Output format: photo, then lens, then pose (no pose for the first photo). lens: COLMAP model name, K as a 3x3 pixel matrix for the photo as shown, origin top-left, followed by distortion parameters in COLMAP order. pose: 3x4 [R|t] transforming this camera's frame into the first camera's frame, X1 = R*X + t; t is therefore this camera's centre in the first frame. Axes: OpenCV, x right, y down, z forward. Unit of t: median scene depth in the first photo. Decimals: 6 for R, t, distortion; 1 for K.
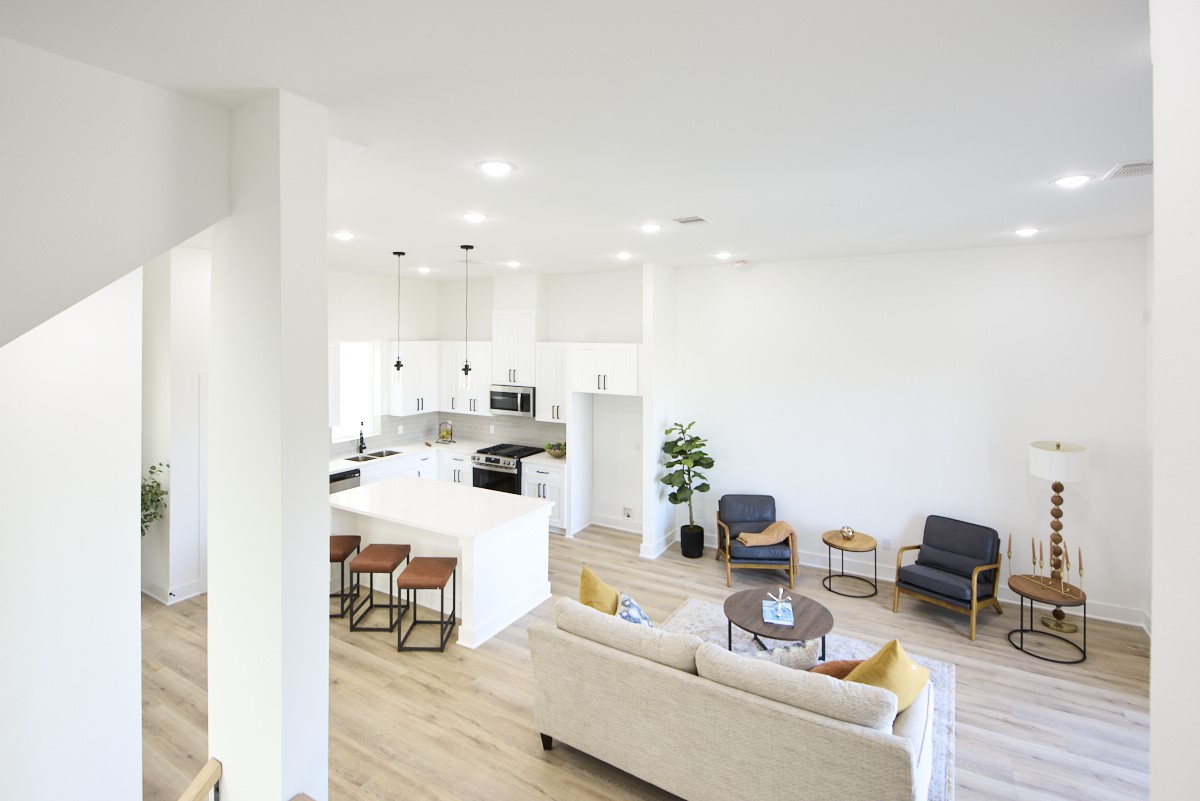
lens RADIAL K [[594.6, 0, 598.7], [0, 594.6, 330.6], [0, 0, 1]] dist [-0.004172, -0.000710]
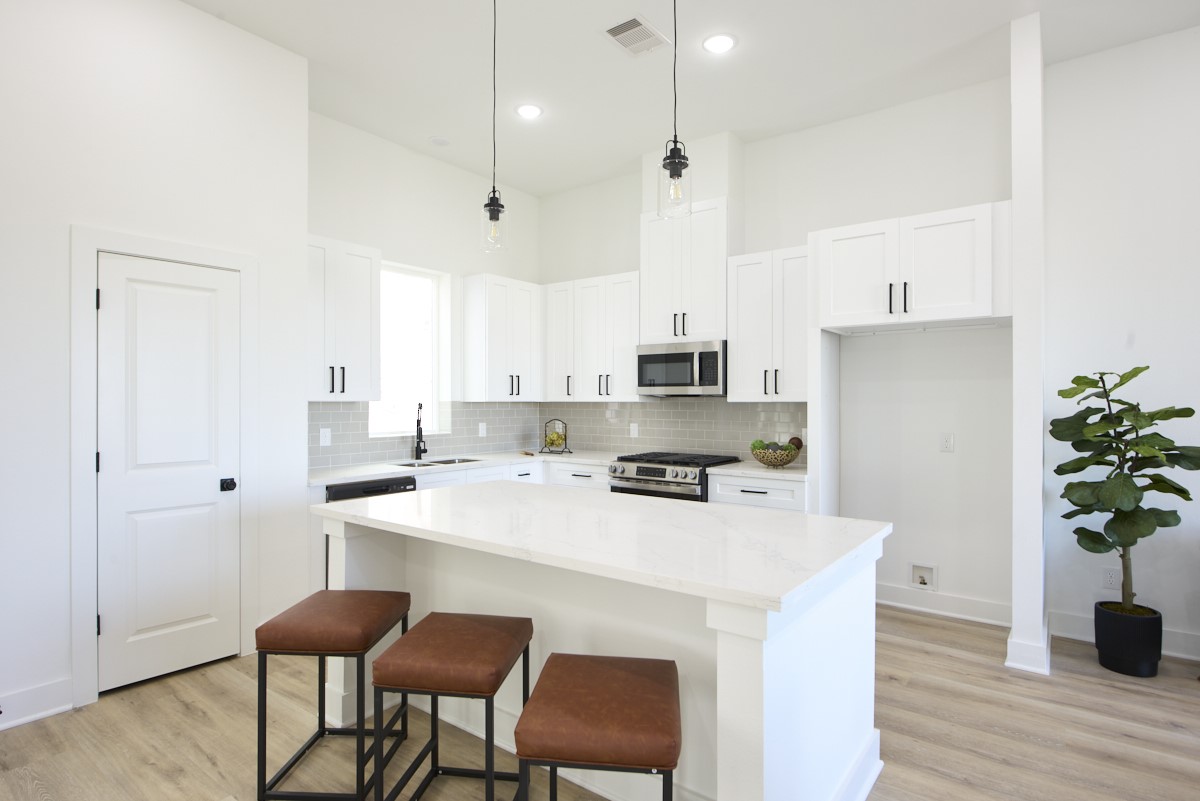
lens RADIAL K [[636.4, 0, 589.4], [0, 636.4, 401.9], [0, 0, 1]] dist [-0.007872, 0.000240]
pose [[0.991594, -0.002524, -0.129360, -0.162556], [0.002561, 0.999997, 0.000119, 0.157786], [0.129359, -0.000450, 0.991598, 0.428184]]
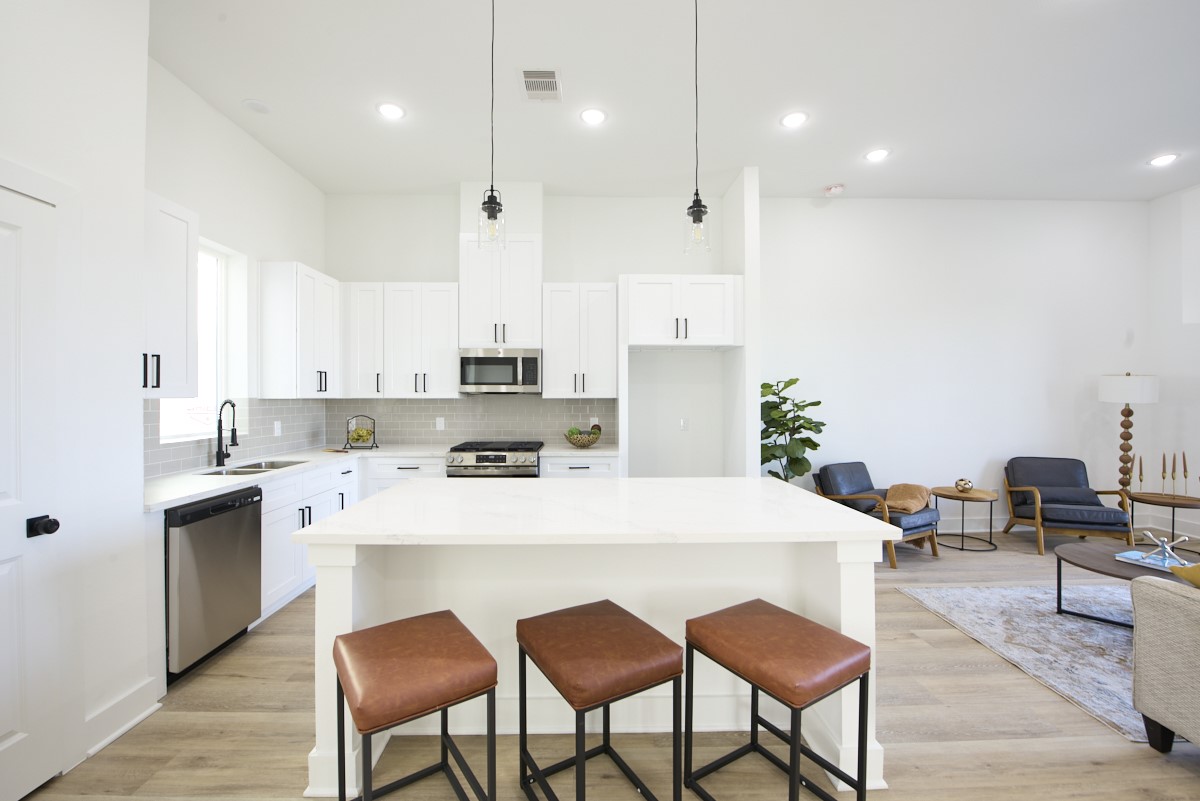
lens RADIAL K [[495.7, 0, 600.6], [0, 495.7, 396.2], [0, 0, 1]] dist [-0.018426, -0.001352]
pose [[0.849492, -0.002510, 0.527596, -0.362891], [0.003004, 0.999995, -0.000080, 0.156093], [-0.527593, 0.001653, 0.849496, 0.508341]]
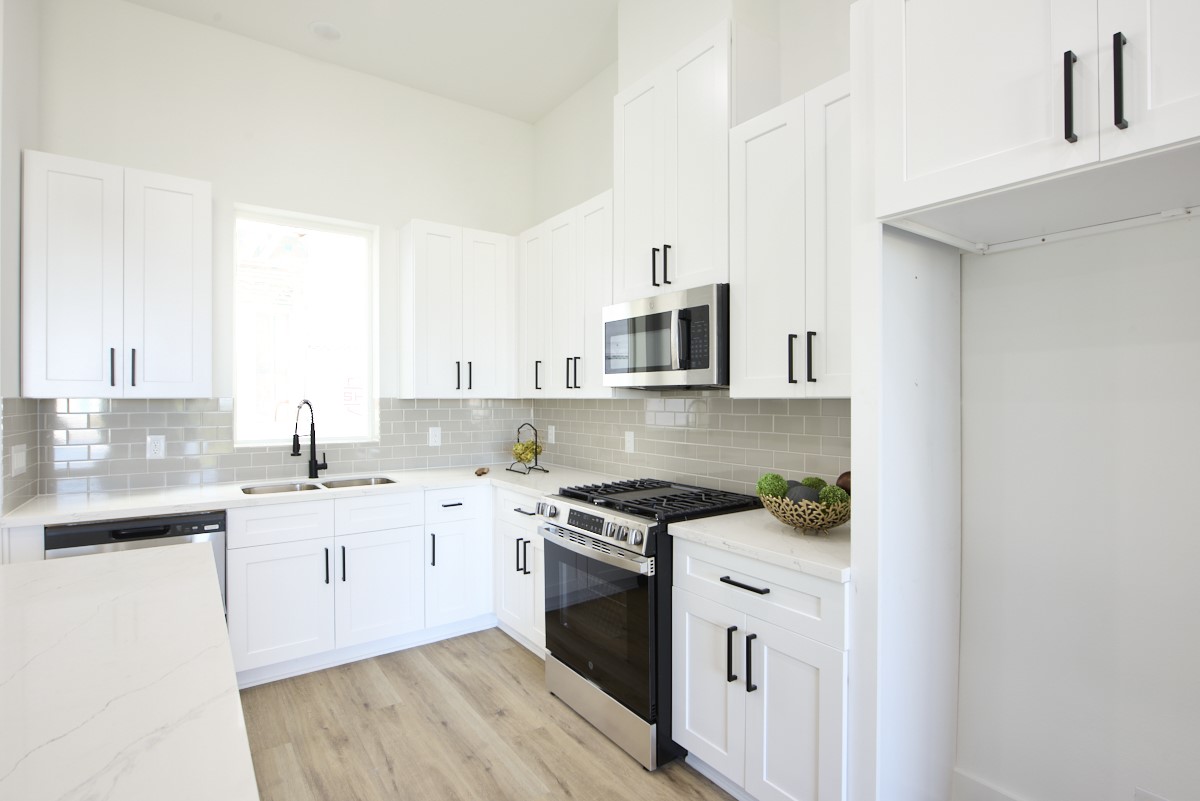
lens RADIAL K [[596.5, 0, 582.2], [0, 596.5, 398.9], [0, 0, 1]] dist [-0.004563, 0.000031]
pose [[0.898575, -0.004107, -0.438801, -0.045024], [0.004585, 0.999989, 0.000030, 0.158247], [0.438796, -0.002039, 0.898584, 0.738423]]
